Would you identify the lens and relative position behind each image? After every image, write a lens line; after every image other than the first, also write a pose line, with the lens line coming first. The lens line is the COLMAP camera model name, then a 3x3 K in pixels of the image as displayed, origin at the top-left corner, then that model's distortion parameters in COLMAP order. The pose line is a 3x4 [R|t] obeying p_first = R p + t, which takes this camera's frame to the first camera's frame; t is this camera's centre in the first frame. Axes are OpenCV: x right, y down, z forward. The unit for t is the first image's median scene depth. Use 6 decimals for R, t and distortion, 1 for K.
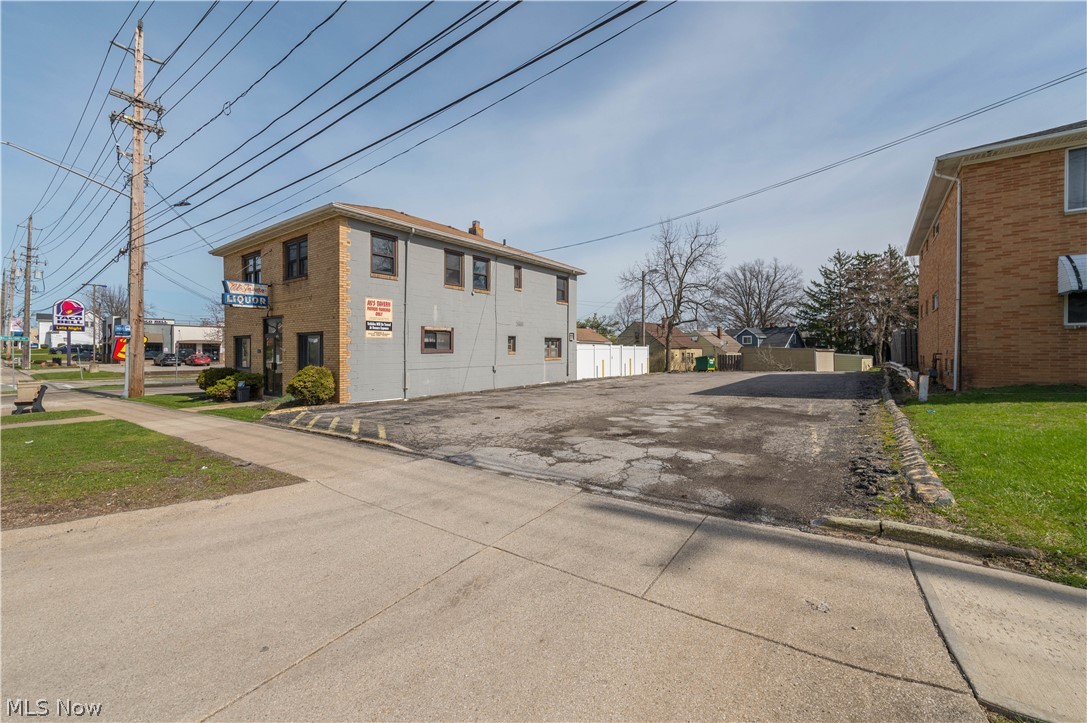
lens RADIAL K [[431.9, 0, 544.1], [0, 431.9, 354.1], [0, 0, 1]] dist [0.012230, -0.002047]
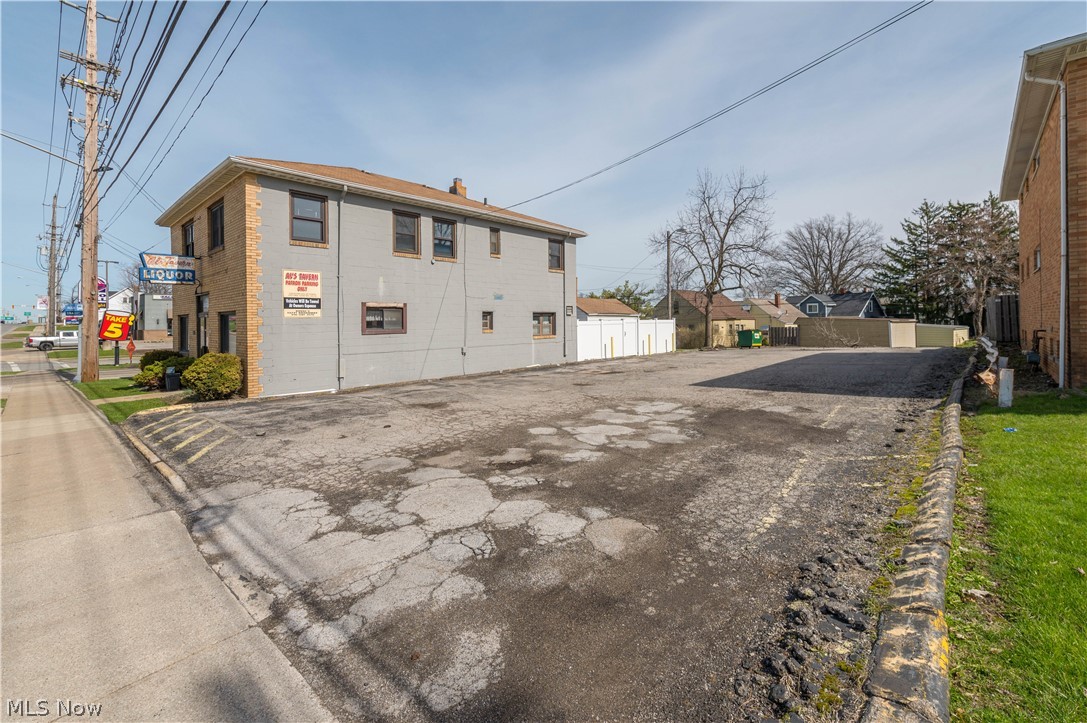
lens RADIAL K [[461.0, 0, 545.8], [0, 461.0, 322.5], [0, 0, 1]] dist [0.011256, -0.002031]
pose [[0.994901, -0.008735, -0.100474, 0.129153], [0.008204, 0.999950, -0.005701, -0.014005], [0.100519, 0.004848, 0.994923, 0.115102]]
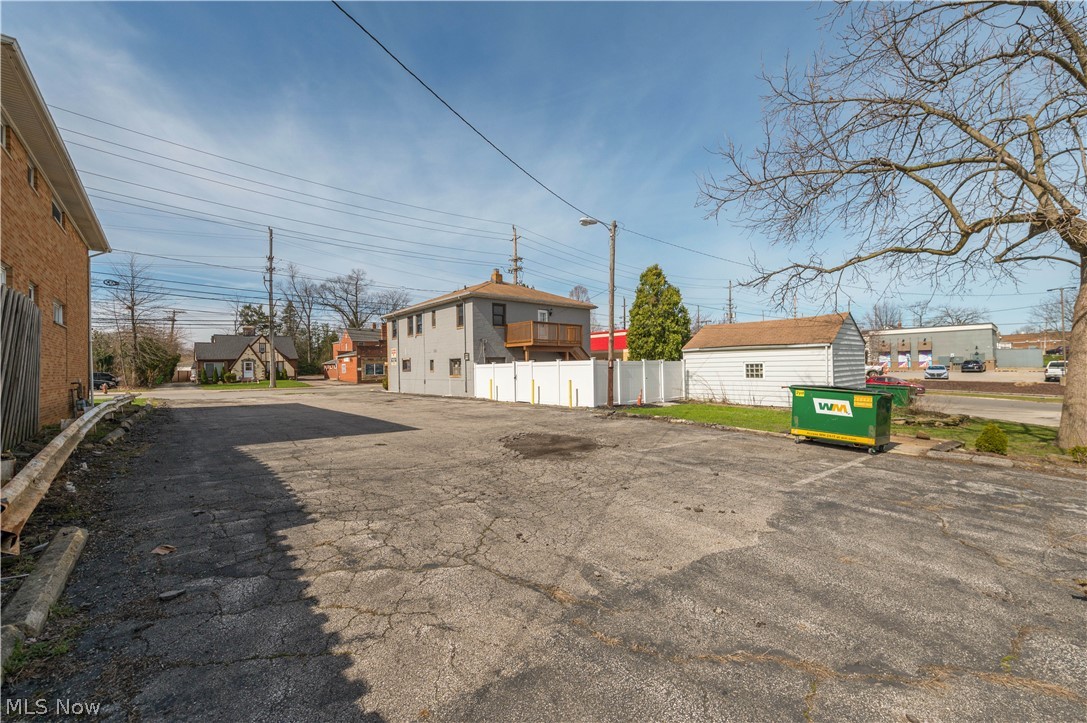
lens RADIAL K [[431.9, 0, 548.7], [0, 431.9, 357.0], [0, 0, 1]] dist [0.012230, -0.002047]
pose [[-0.202819, -0.017997, -0.979051, 1.276972], [0.010880, 0.999728, -0.020631, -0.016954], [0.979156, -0.014837, -0.202568, 1.685547]]
